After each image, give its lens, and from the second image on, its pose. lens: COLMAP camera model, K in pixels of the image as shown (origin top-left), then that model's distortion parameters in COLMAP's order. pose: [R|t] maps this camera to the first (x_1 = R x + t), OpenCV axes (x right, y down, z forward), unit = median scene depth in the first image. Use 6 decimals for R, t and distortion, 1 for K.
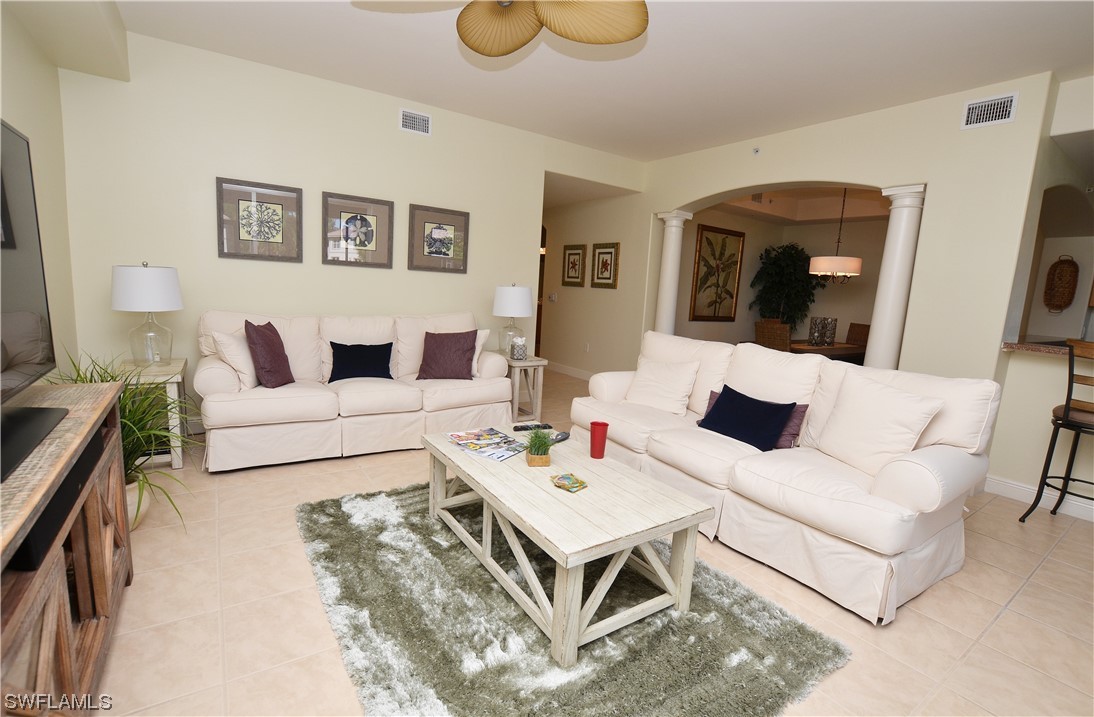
lens RADIAL K [[483.4, 0, 549.7], [0, 483.4, 361.7], [0, 0, 1]] dist [-0.034413, 0.000387]
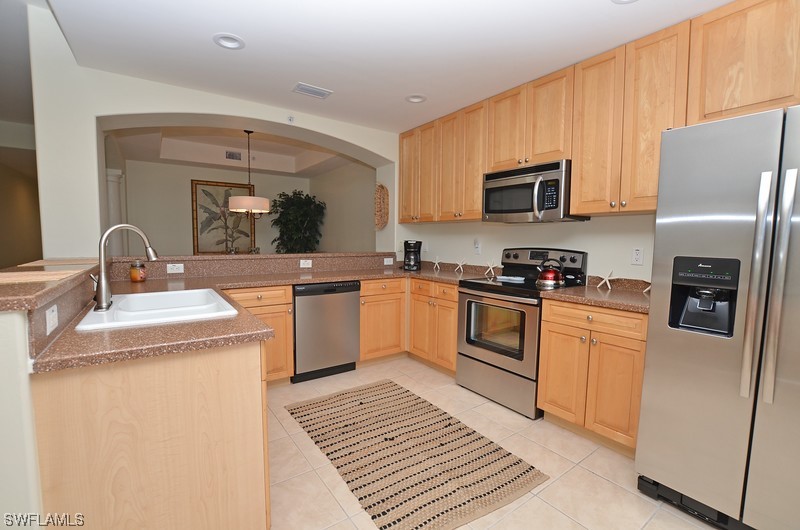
lens RADIAL K [[351.8, 0, 401.9], [0, 351.8, 268.0], [0, 0, 1]] dist [-0.038578, 0.006491]
pose [[0.998338, -0.050978, 0.026893, 0.780655], [0.052795, 0.996017, -0.071854, 0.036336], [-0.023123, 0.073155, 0.997053, 0.094045]]
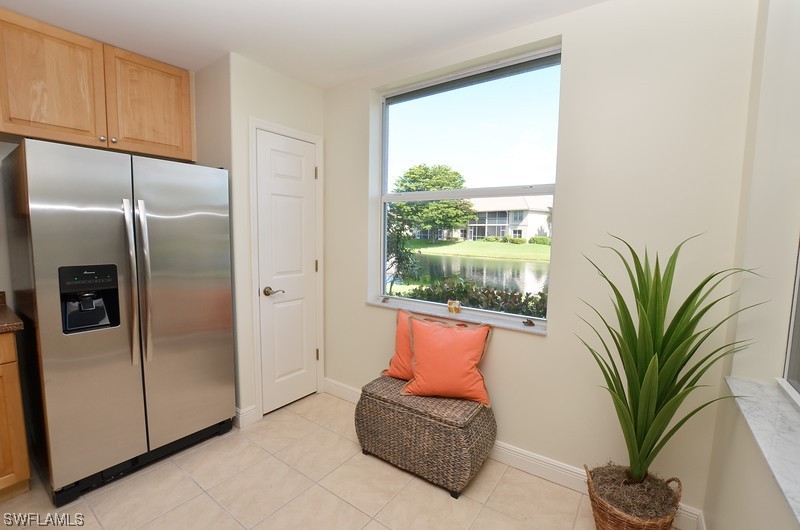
lens RADIAL K [[351.8, 0, 401.9], [0, 351.8, 268.0], [0, 0, 1]] dist [-0.038578, 0.006491]
pose [[-0.344700, -0.158660, 0.925207, 0.675374], [0.107196, 0.972512, 0.206710, 0.001292], [-0.932572, 0.170431, -0.318217, 0.166929]]
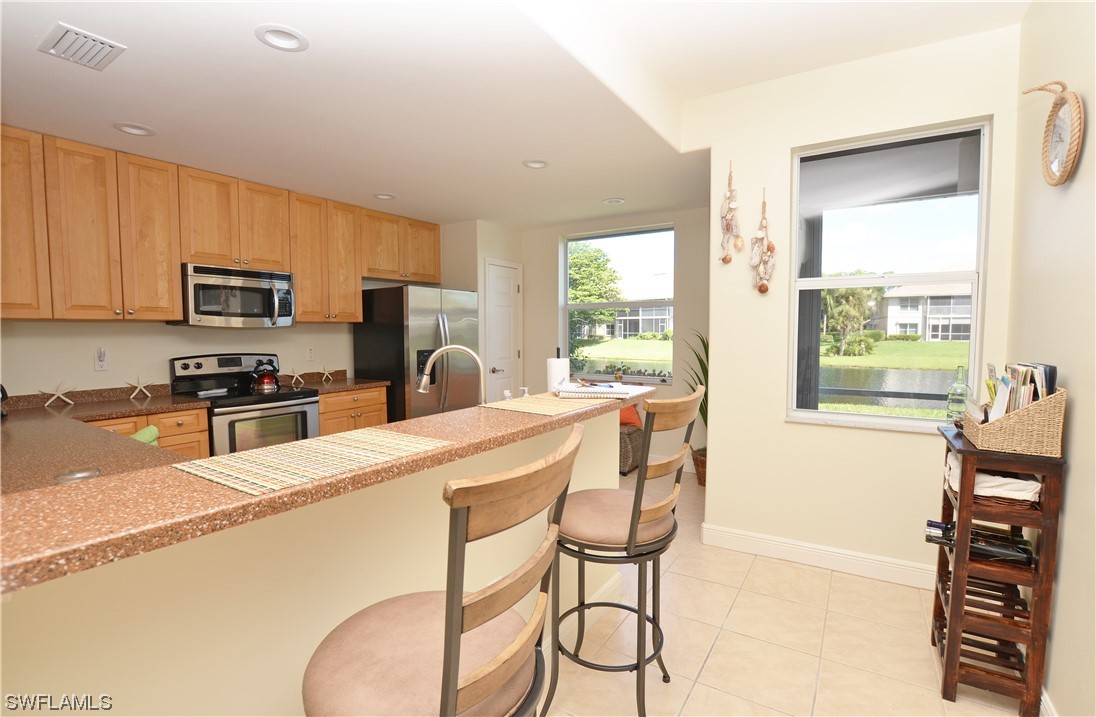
lens RADIAL K [[484.2, 0, 550.7], [0, 484.2, 361.8], [0, 0, 1]] dist [-0.034413, 0.000387]
pose [[-0.393518, -0.117833, 0.911734, 0.339823], [0.121063, 0.976473, 0.178452, -0.051066], [-0.911311, 0.180601, -0.369994, 0.379290]]
